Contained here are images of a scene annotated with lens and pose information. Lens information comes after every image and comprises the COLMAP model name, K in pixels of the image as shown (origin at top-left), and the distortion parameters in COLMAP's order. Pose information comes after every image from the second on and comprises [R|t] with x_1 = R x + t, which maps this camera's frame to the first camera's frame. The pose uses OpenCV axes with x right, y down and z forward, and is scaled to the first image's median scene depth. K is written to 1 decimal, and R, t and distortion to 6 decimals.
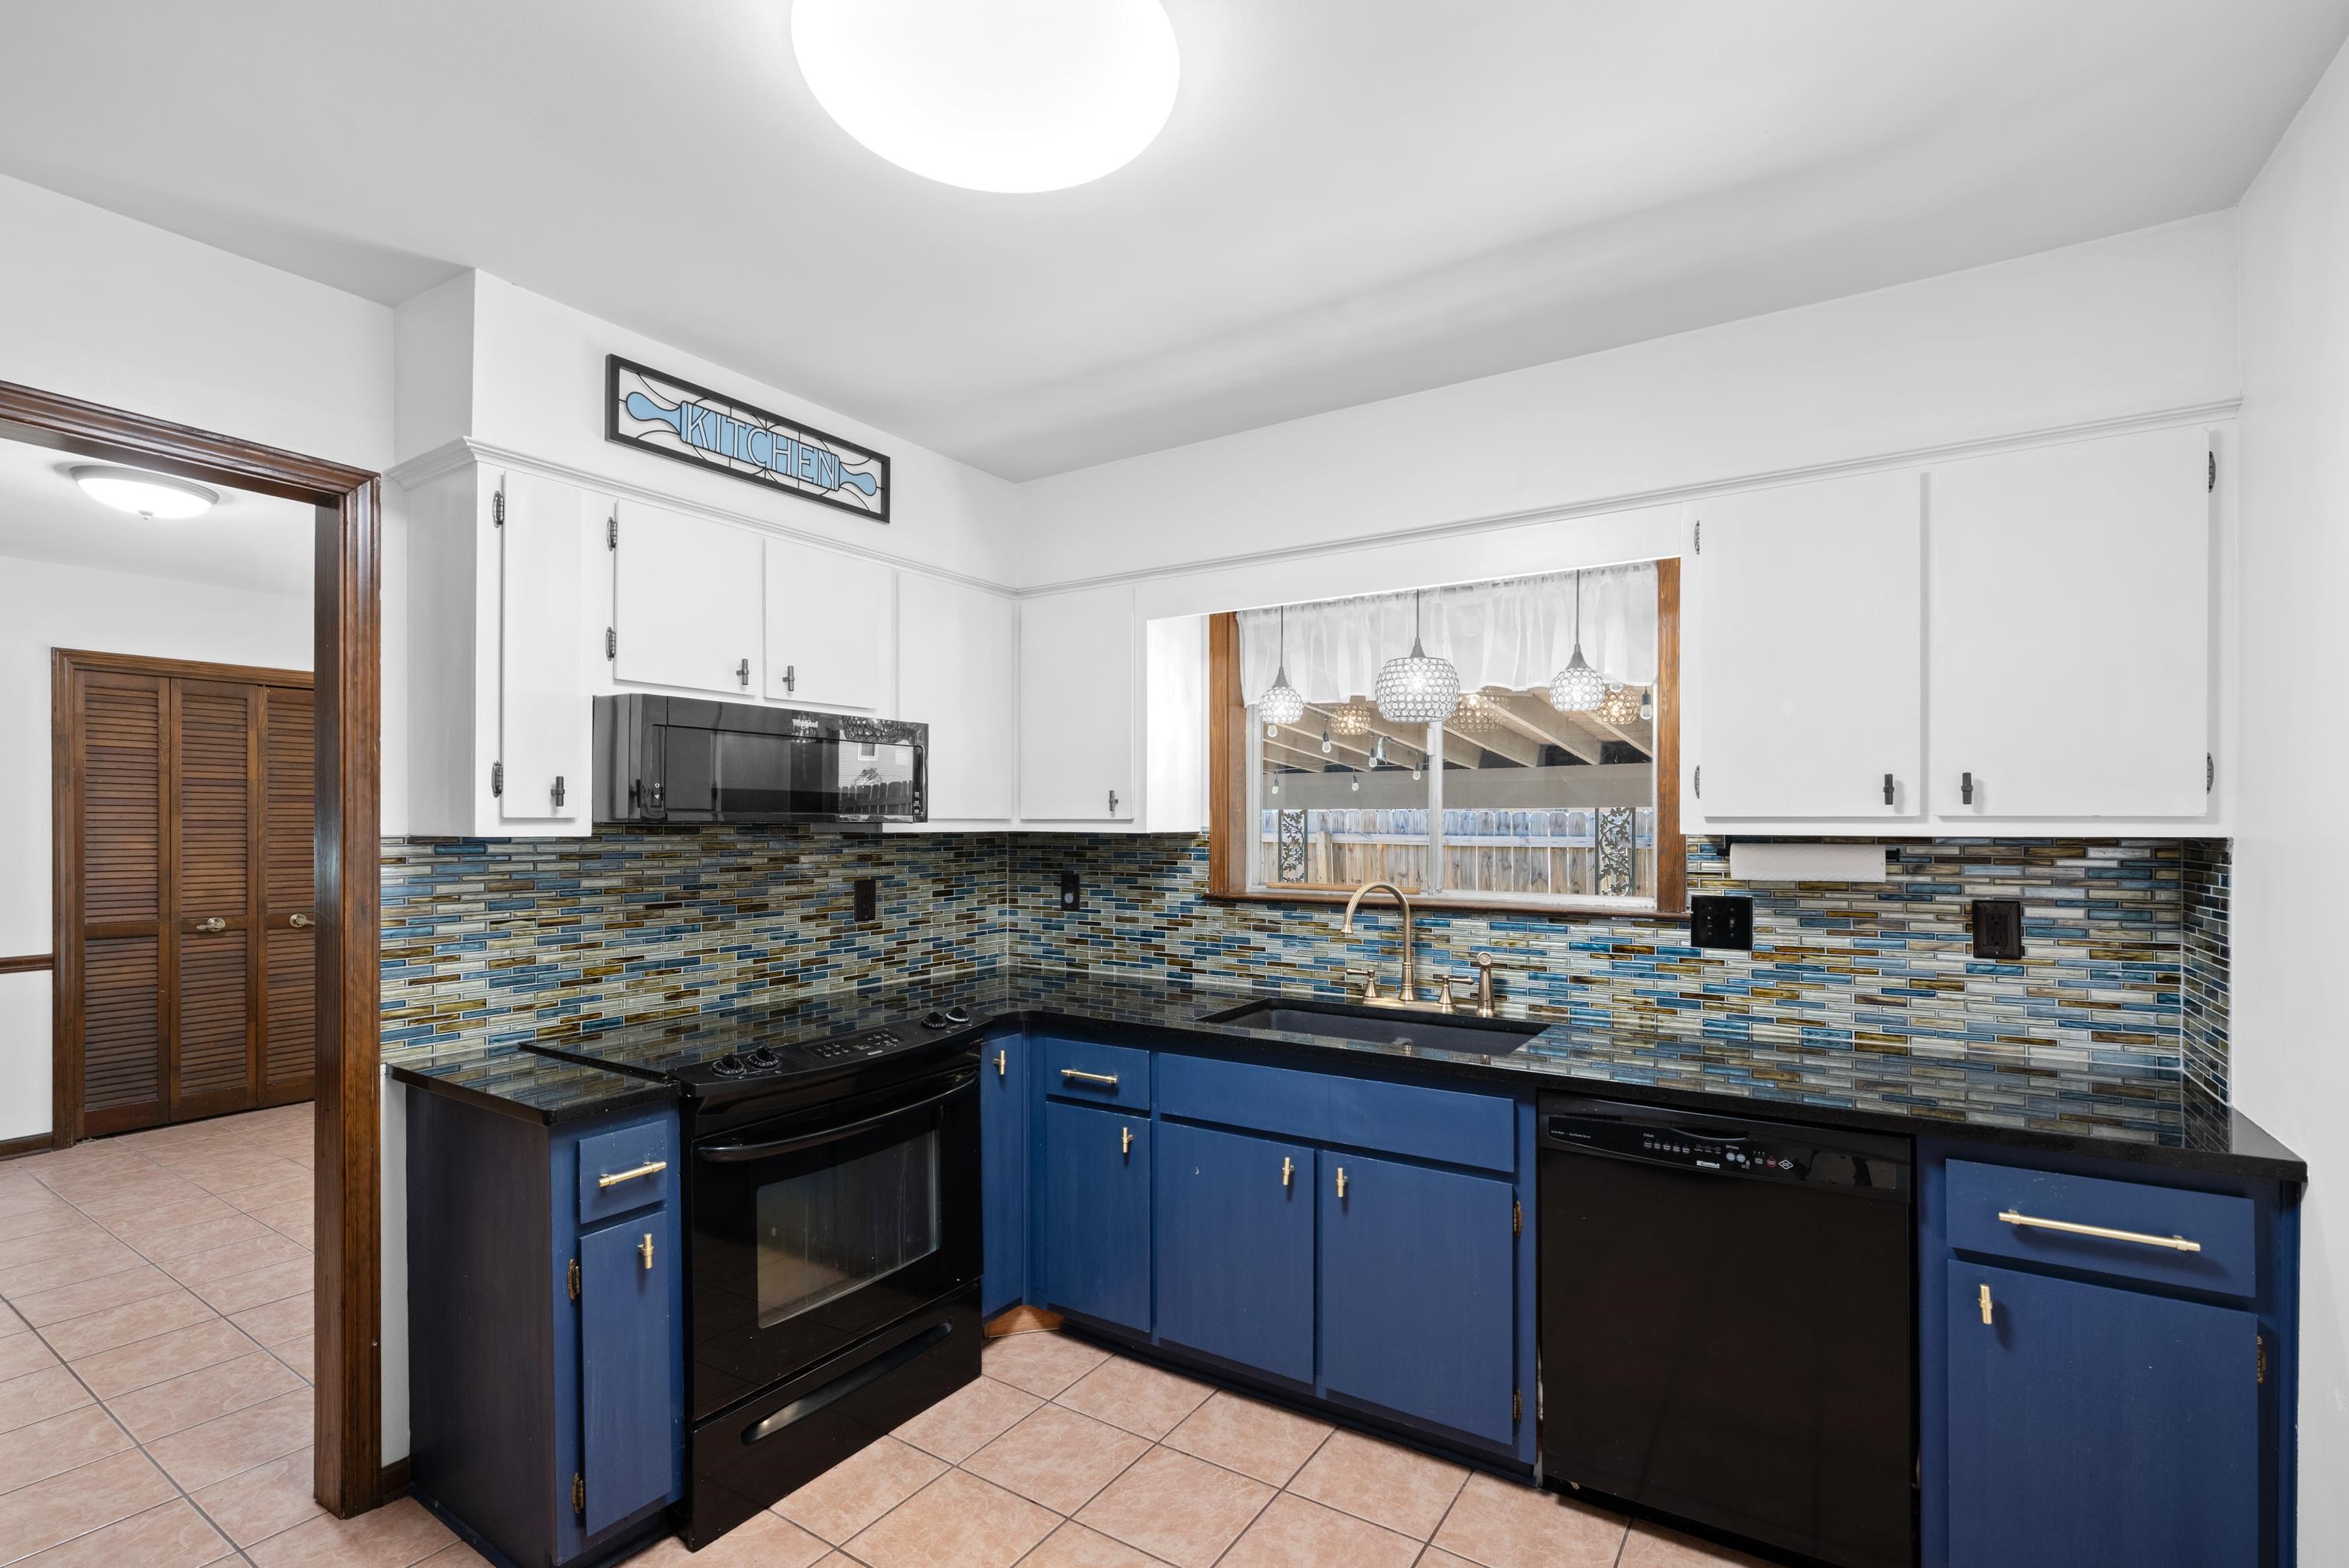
lens RADIAL K [[1067.2, 0, 1171.4], [0, 1067.2, 808.7], [0, 0, 1]] dist [0.003483, 0.000526]
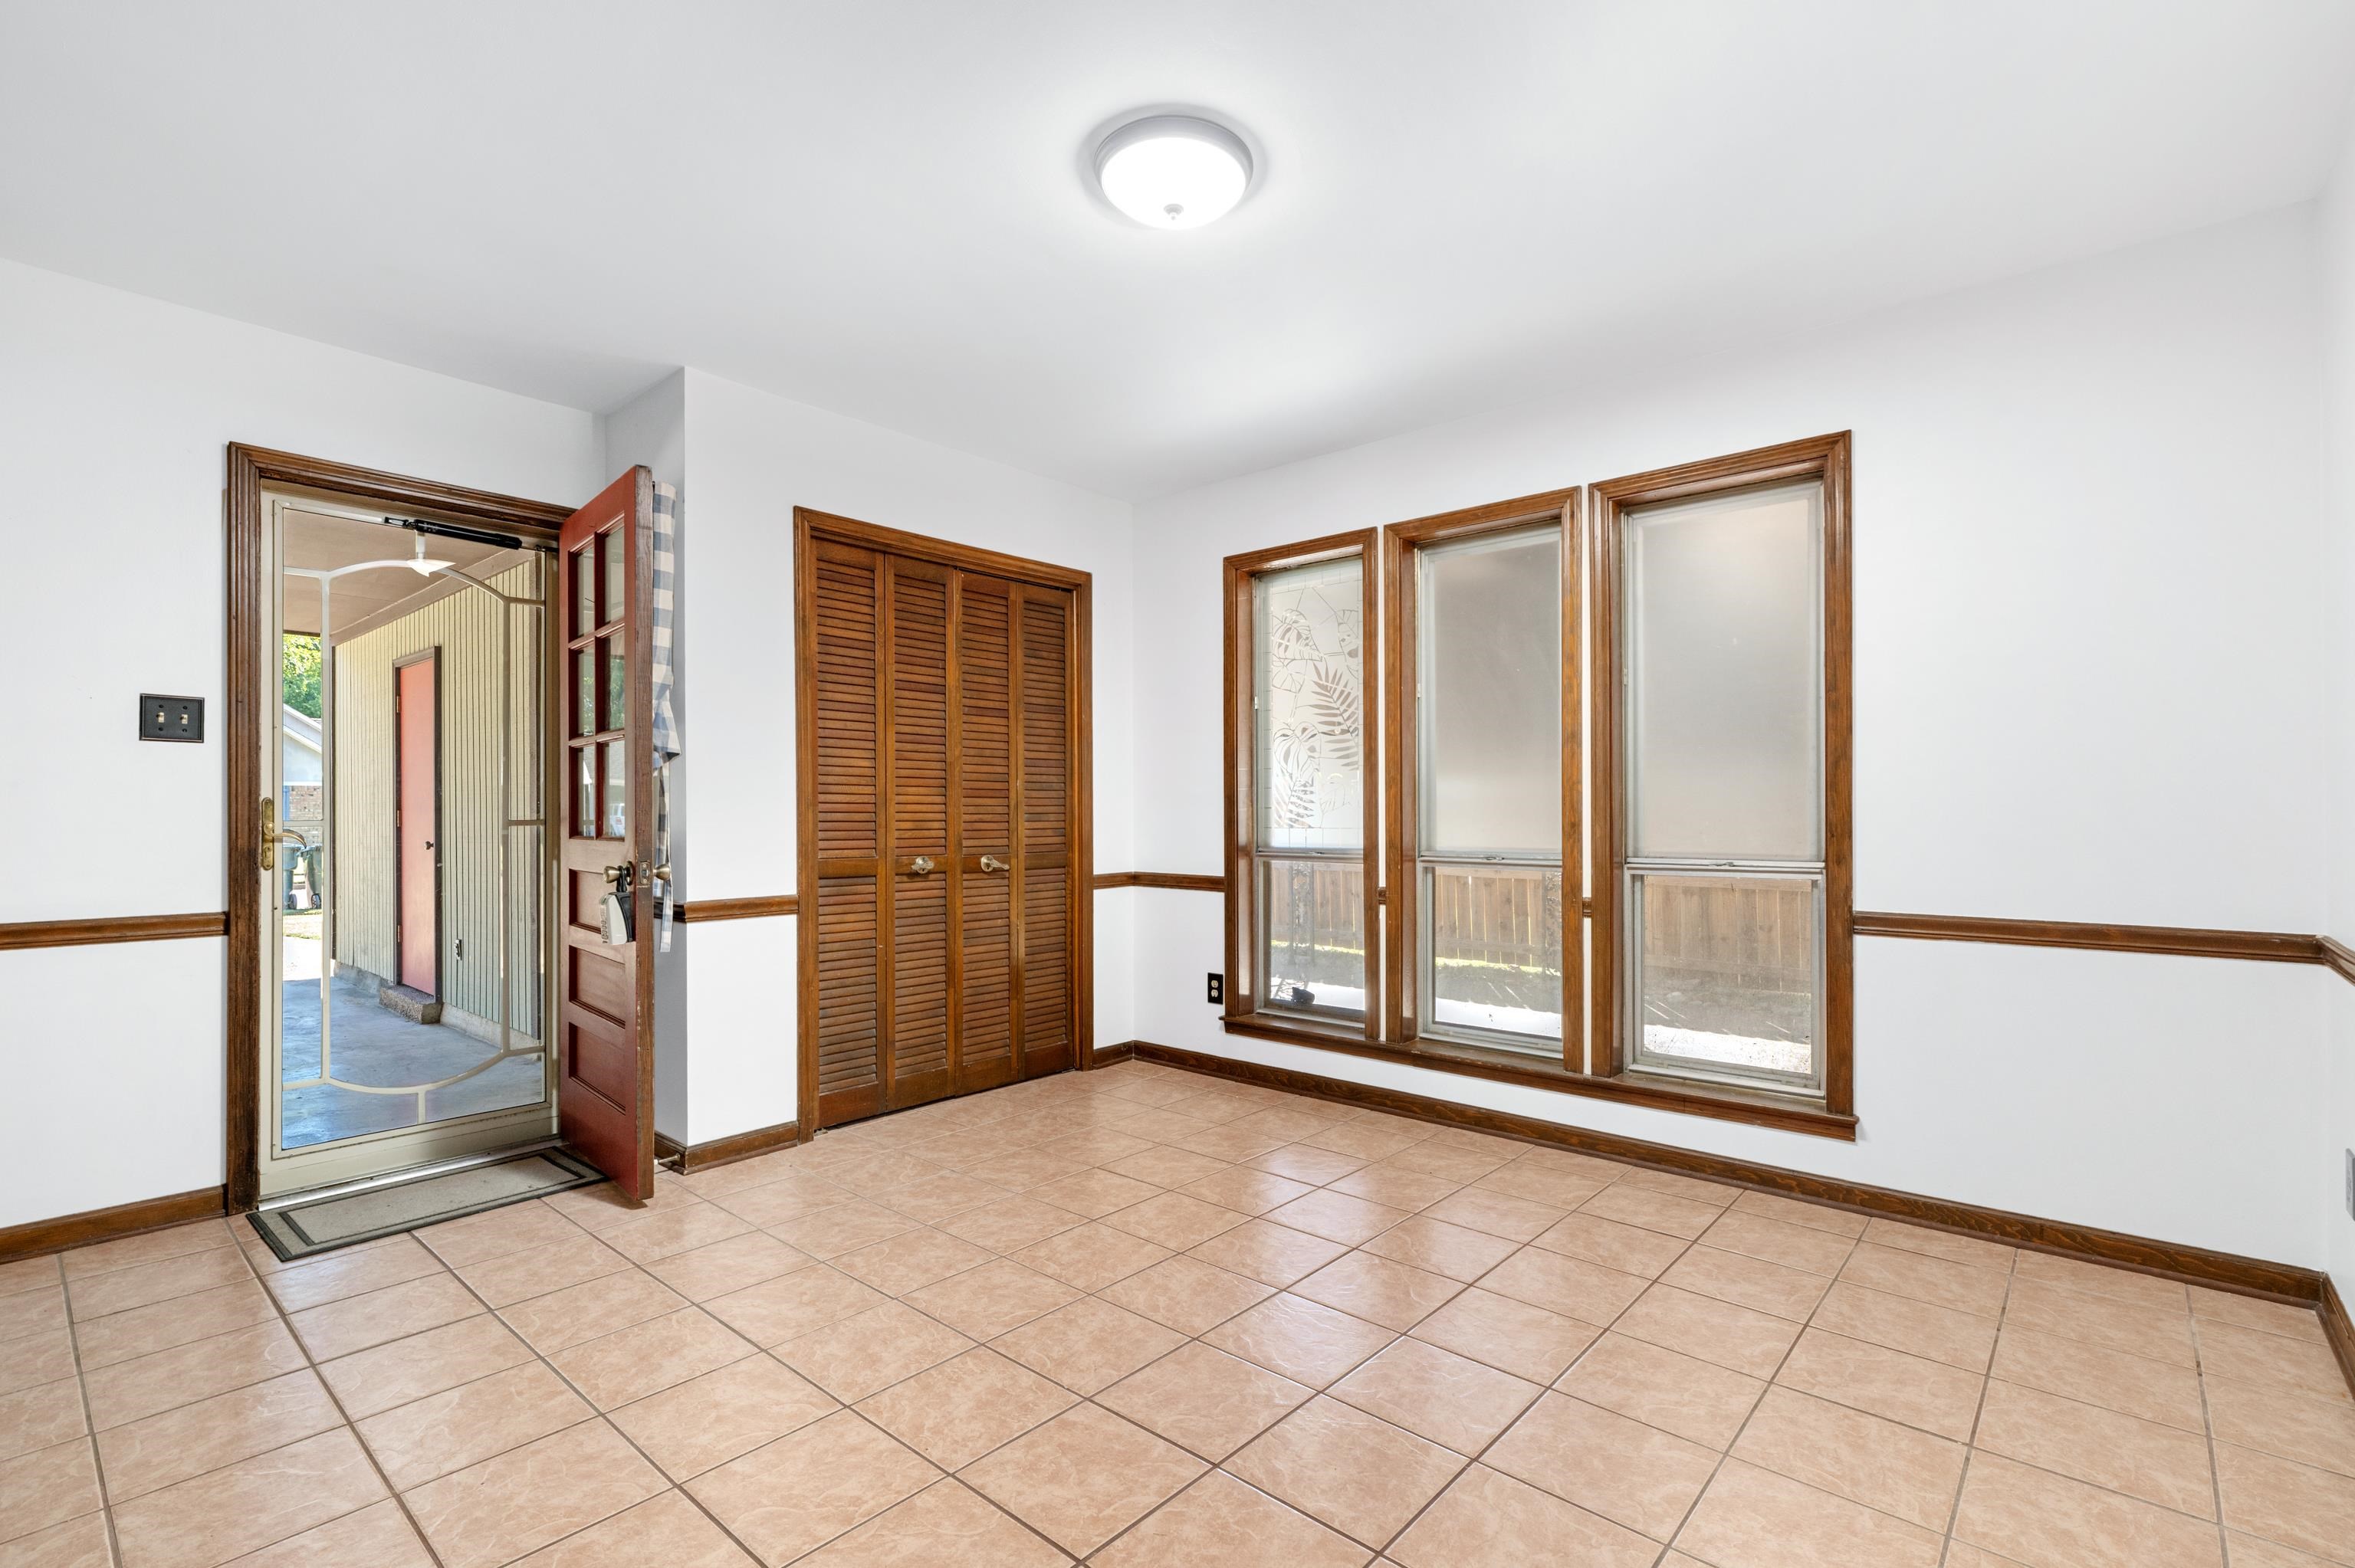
lens RADIAL K [[1069.9, 0, 1172.4], [0, 1069.9, 796.2], [0, 0, 1]] dist [0.003483, 0.000526]
pose [[0.990826, -0.008027, -0.134905, -0.582352], [0.007322, 0.999957, -0.005724, 0.061066], [0.134945, 0.004684, 0.990842, 0.225844]]
